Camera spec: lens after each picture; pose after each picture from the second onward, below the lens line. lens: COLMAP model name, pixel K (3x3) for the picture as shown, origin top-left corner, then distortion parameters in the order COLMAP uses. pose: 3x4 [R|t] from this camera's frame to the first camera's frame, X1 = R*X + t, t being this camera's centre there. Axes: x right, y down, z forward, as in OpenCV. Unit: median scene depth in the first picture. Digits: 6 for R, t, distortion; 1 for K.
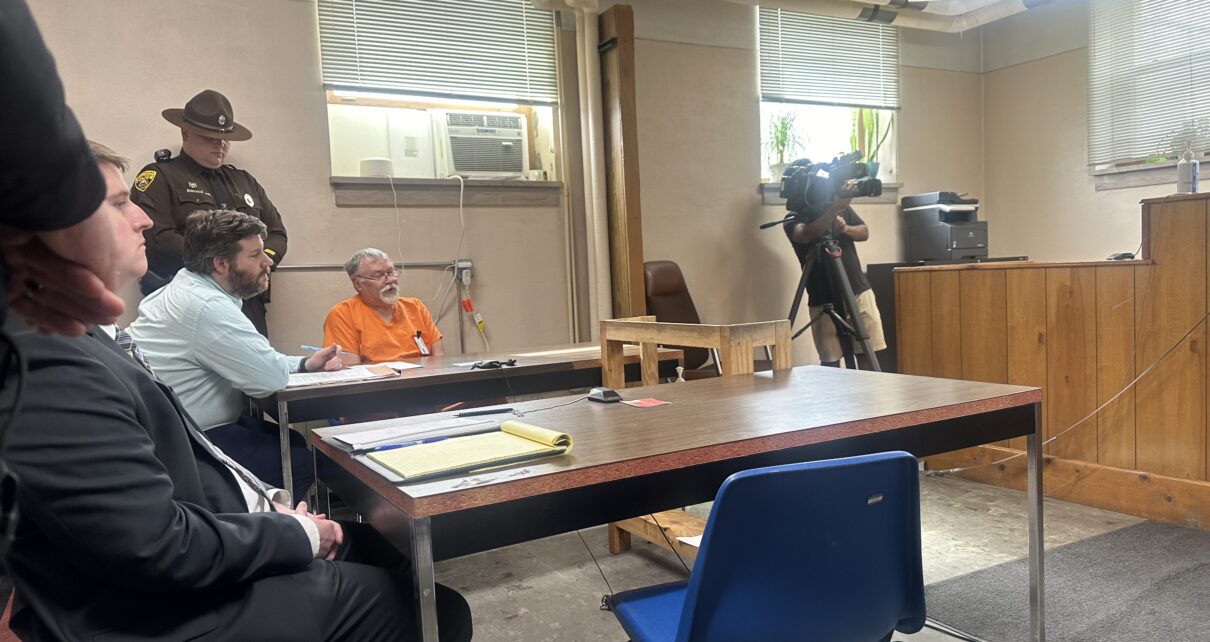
lens RADIAL K [[839.1, 0, 629.6], [0, 839.1, 322.2], [0, 0, 1]] dist [0.000315, -0.003623]
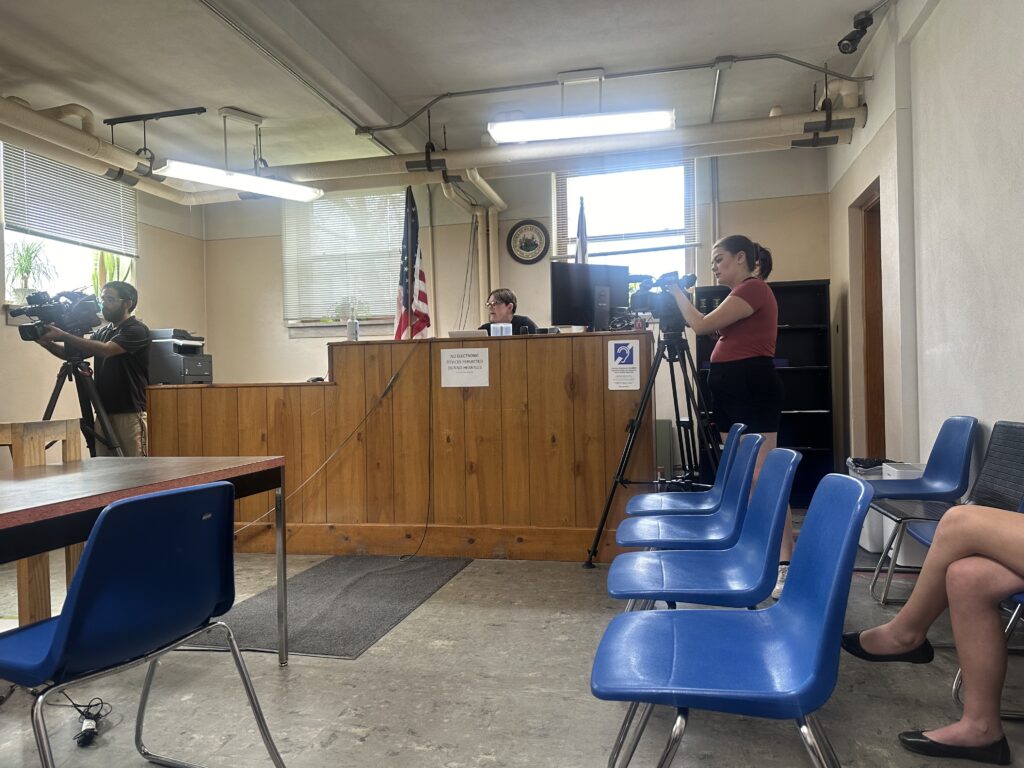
lens RADIAL K [[710.2, 0, 531.0], [0, 710.2, 382.5], [0, 0, 1]] dist [0.022350, -0.026191]
pose [[0.653517, 0.030843, 0.756284, -0.125212], [0.040766, 0.996285, -0.075857, 0.039411], [-0.755814, 0.080405, 0.649831, -0.117298]]
